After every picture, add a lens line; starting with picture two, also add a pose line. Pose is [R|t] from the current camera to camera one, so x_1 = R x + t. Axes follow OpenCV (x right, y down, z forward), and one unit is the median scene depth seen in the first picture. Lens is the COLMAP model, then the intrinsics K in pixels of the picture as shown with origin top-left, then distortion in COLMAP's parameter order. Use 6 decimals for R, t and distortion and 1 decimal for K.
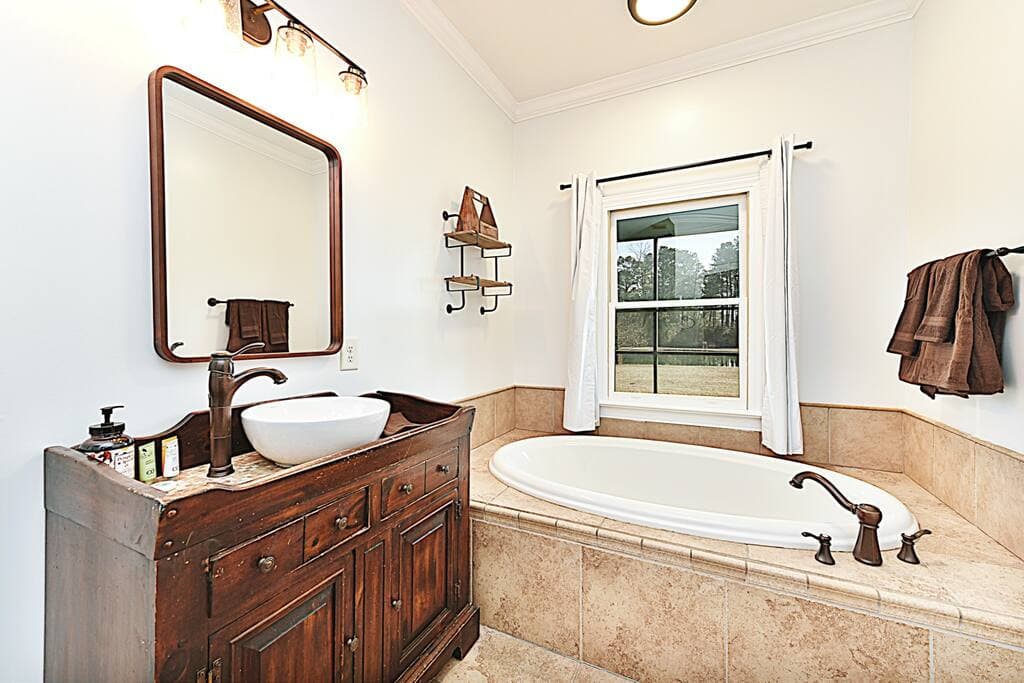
lens RADIAL K [[409.0, 0, 516.2], [0, 409.0, 339.9], [0, 0, 1]] dist [0.017183, -0.000271]
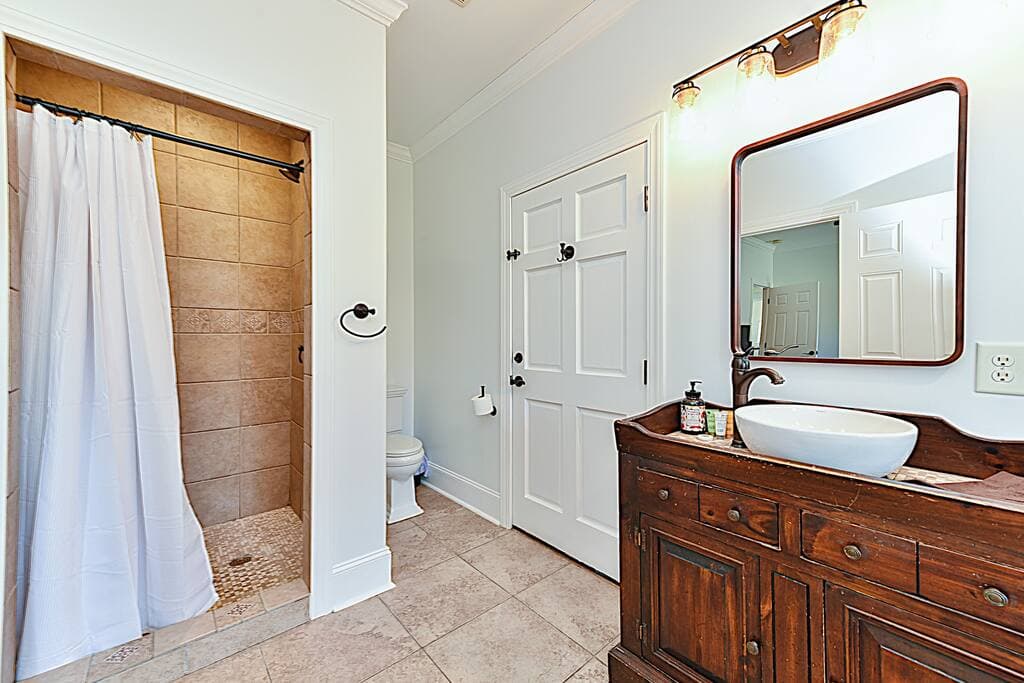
lens RADIAL K [[409.0, 0, 515.9], [0, 409.0, 338.4], [0, 0, 1]] dist [0.017183, -0.000271]
pose [[-0.405515, 0.000026, -0.914088, 0.744748], [-0.005603, 0.999981, 0.002514, -0.013626], [0.914071, 0.006141, -0.405507, 0.861632]]
